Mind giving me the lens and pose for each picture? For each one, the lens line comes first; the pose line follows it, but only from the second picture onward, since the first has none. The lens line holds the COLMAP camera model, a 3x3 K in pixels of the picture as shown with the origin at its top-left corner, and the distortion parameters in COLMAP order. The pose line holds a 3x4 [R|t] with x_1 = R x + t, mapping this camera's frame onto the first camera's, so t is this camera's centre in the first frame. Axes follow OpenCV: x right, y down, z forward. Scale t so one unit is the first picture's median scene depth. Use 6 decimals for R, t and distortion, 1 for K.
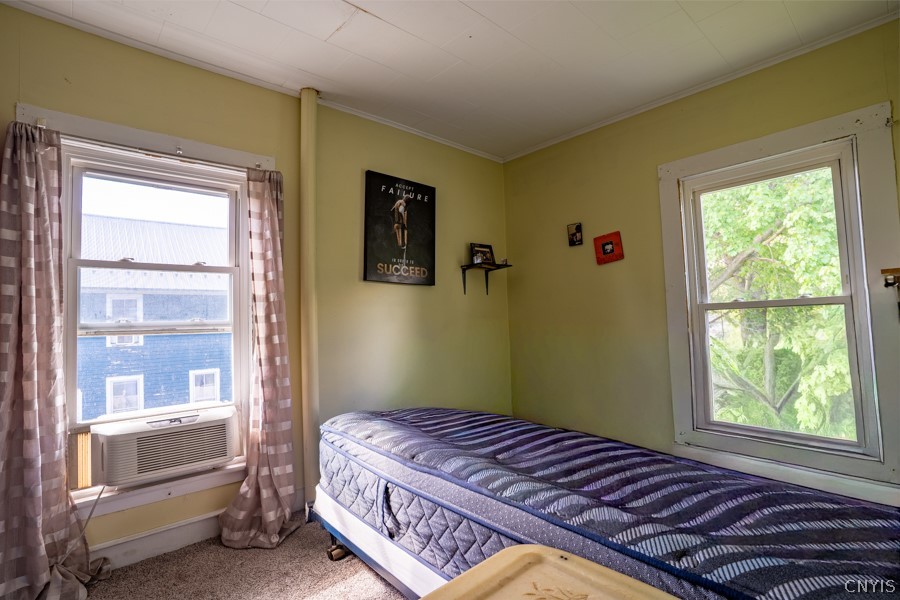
lens RADIAL K [[444.6, 0, 450.0], [0, 444.6, 300.0], [0, 0, 1]] dist [-0.077814, 0.038183]
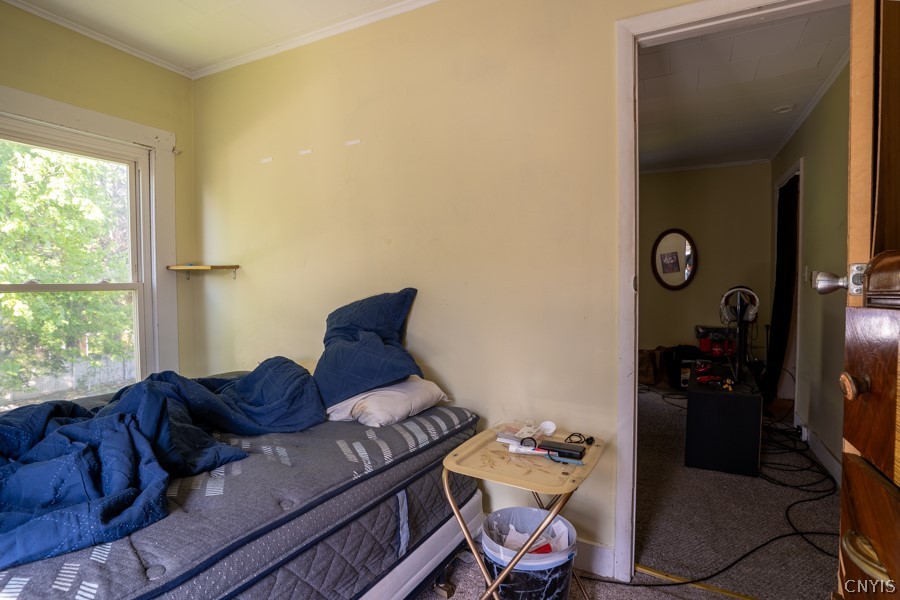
lens RADIAL K [[444.6, 0, 450.0], [0, 444.6, 300.0], [0, 0, 1]] dist [-0.077814, 0.038183]
pose [[-0.330702, -0.003173, 0.943730, -0.776071], [-0.032326, 0.999446, -0.007967, 0.037528], [-0.943182, -0.033141, -0.330621, 1.002672]]
